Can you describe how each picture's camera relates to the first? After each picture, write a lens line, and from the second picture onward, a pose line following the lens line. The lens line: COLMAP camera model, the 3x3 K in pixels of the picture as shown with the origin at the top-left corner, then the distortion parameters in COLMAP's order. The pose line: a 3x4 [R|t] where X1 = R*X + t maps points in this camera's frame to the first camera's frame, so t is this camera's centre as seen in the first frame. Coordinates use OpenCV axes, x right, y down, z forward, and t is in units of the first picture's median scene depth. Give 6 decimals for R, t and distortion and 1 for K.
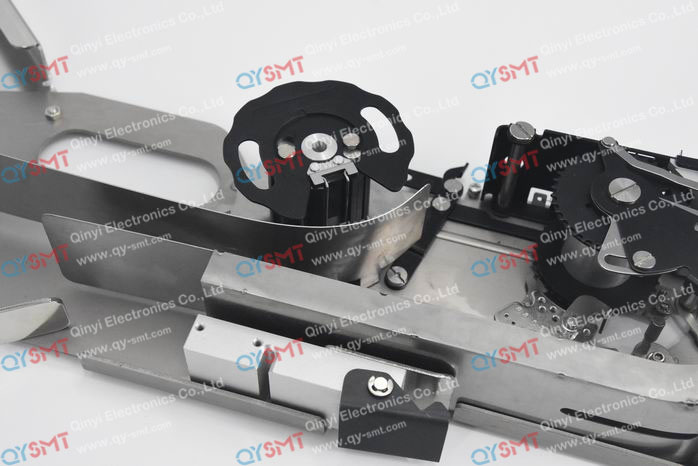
lens RADIAL K [[870.1, 0, 348.3], [0, 870.1, 233.6], [0, 0, 1]] dist [0.012929, 0.000000]
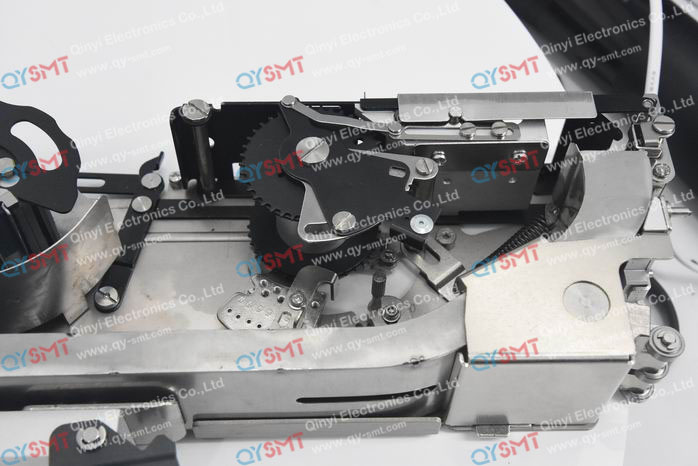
lens RADIAL K [[870.1, 0, 349.1], [0, 870.1, 232.5], [0, 0, 1]] dist [0.012929, 0.000000]
pose [[0.948142, -0.256278, 0.188012, 0.147615], [0.244827, 0.966077, 0.082195, -0.030061], [-0.202699, -0.031902, 0.978721, 0.073008]]
